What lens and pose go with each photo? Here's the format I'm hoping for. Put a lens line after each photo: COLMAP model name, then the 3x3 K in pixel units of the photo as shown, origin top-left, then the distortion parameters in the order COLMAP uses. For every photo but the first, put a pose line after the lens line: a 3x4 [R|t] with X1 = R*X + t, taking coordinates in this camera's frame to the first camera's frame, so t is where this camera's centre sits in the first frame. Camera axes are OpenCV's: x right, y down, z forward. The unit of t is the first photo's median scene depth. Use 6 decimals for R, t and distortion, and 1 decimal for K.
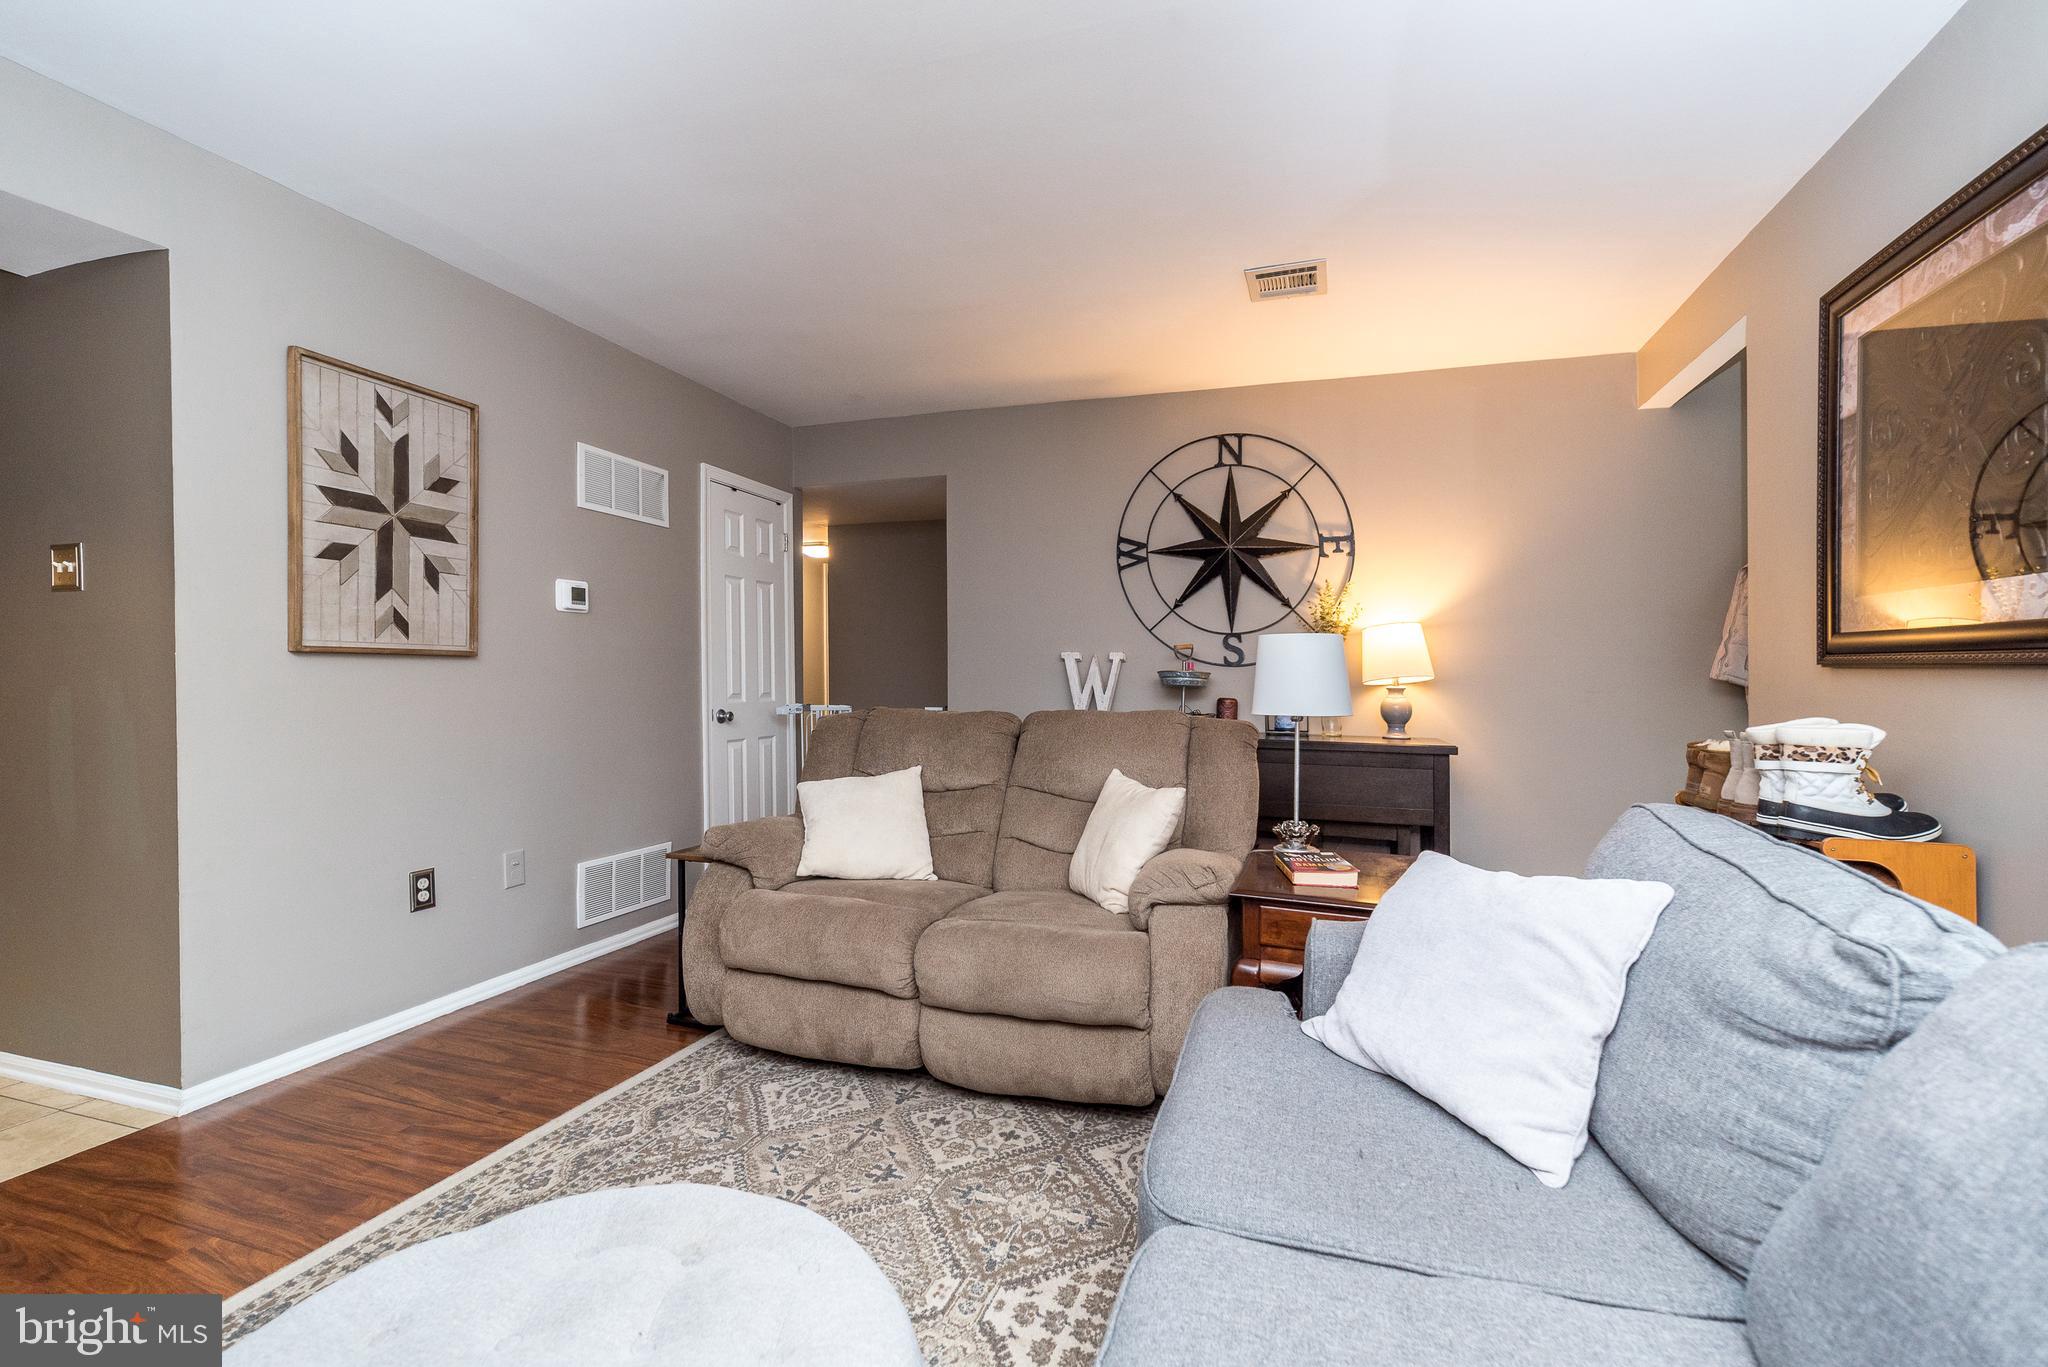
lens RADIAL K [[889.9, 0, 1022.7], [0, 889.9, 690.5], [0, 0, 1]] dist [0.005175, 0.000408]
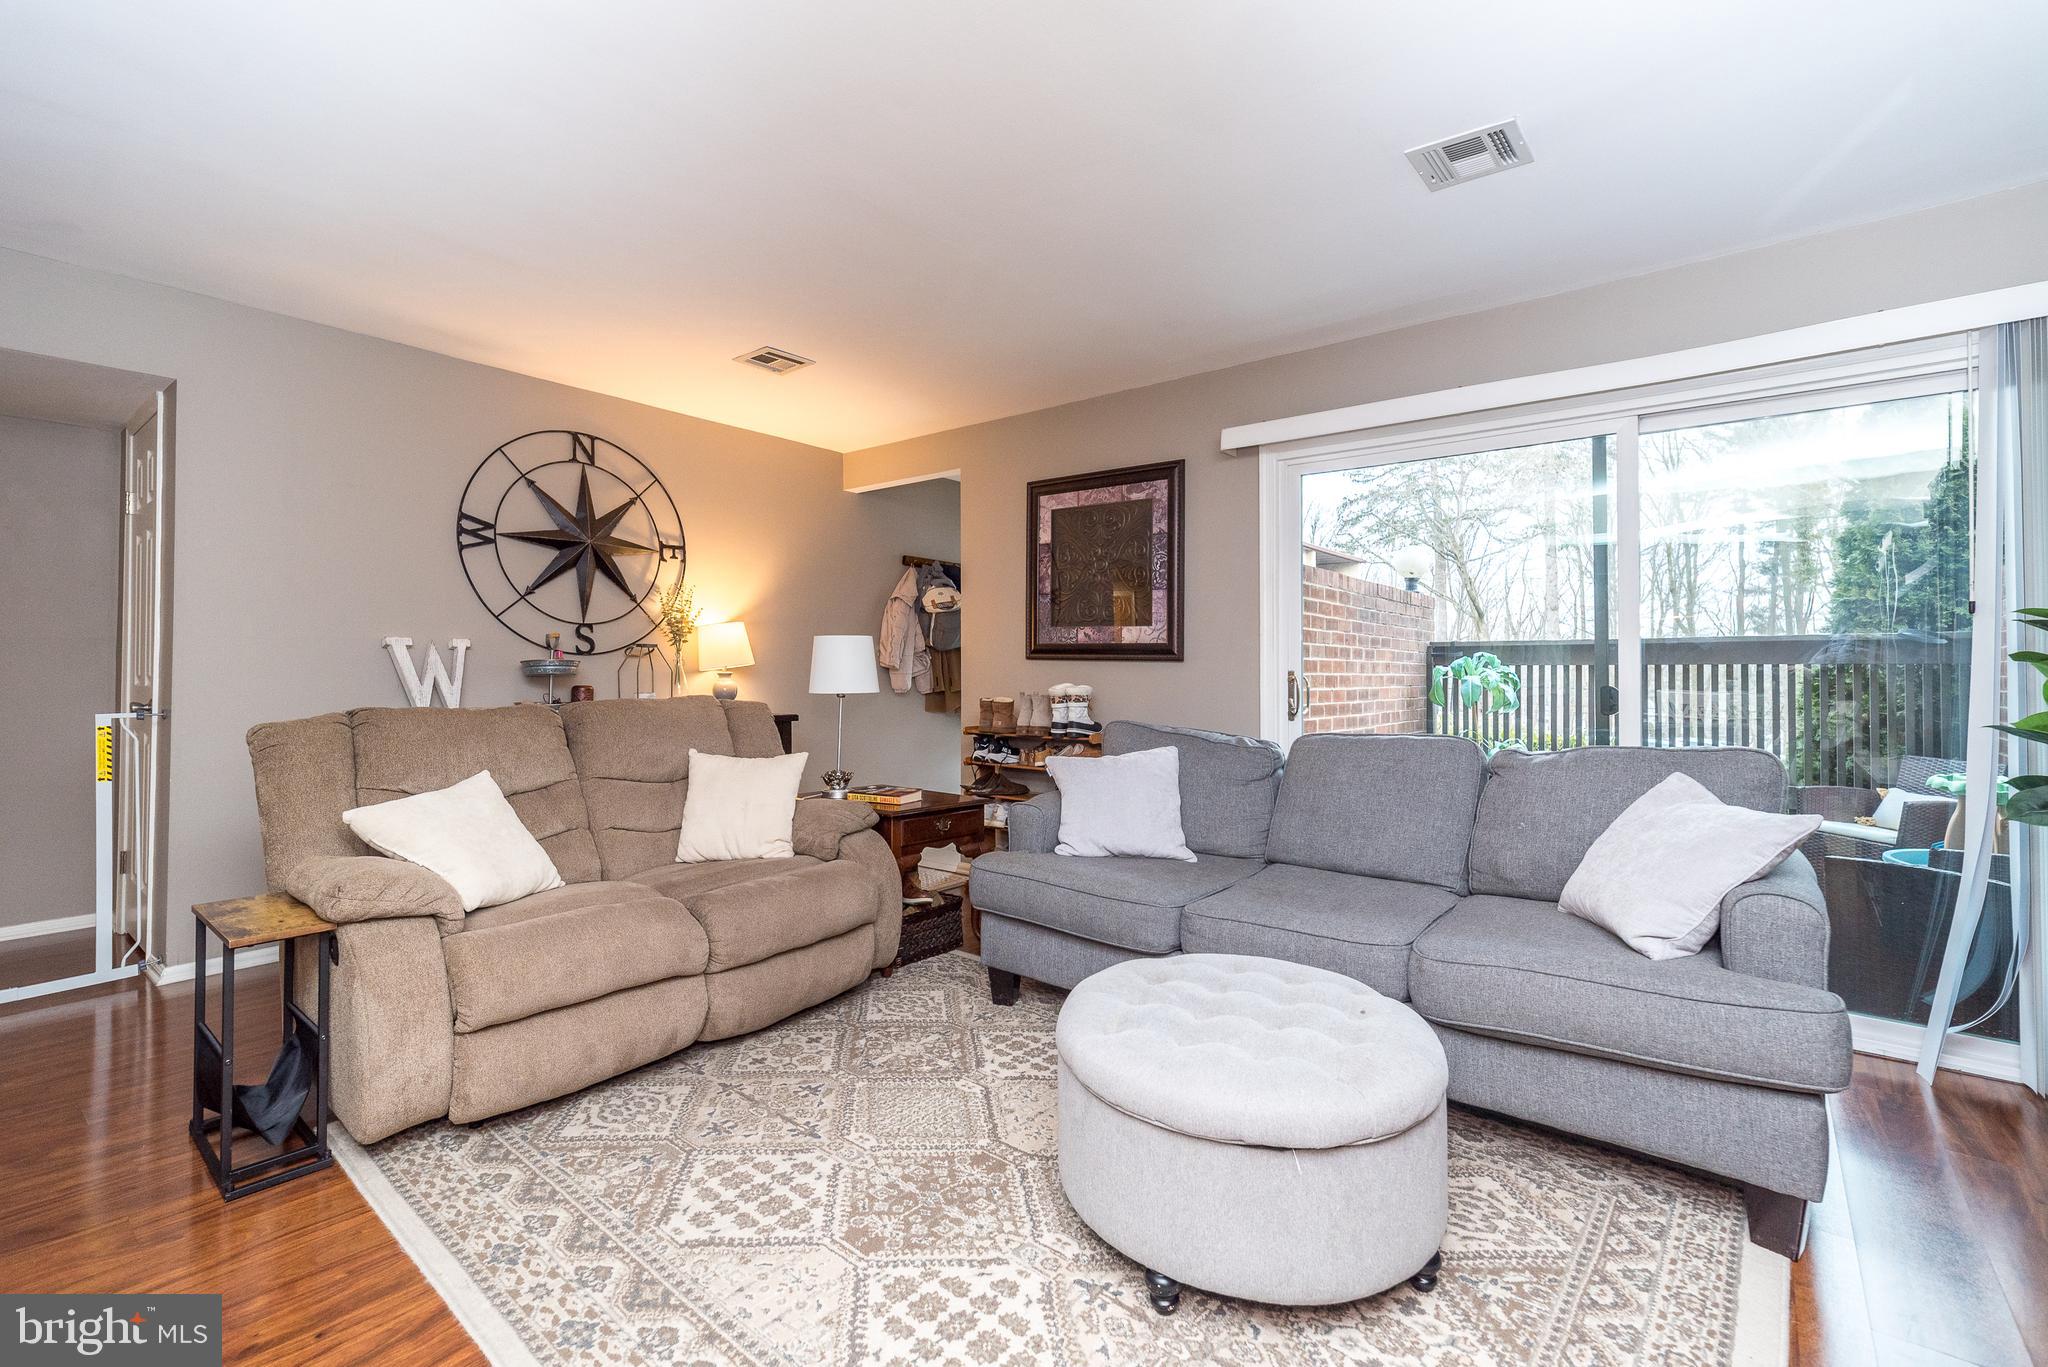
lens RADIAL K [[880.6, 0, 1028.8], [0, 880.6, 653.5], [0, 0, 1]] dist [-0.000121, 0.000068]
pose [[0.353621, 0.006376, 0.935367, -0.558410], [0.018870, 0.999725, -0.013949, -0.005027], [-0.935198, 0.022583, 0.353404, 0.151395]]
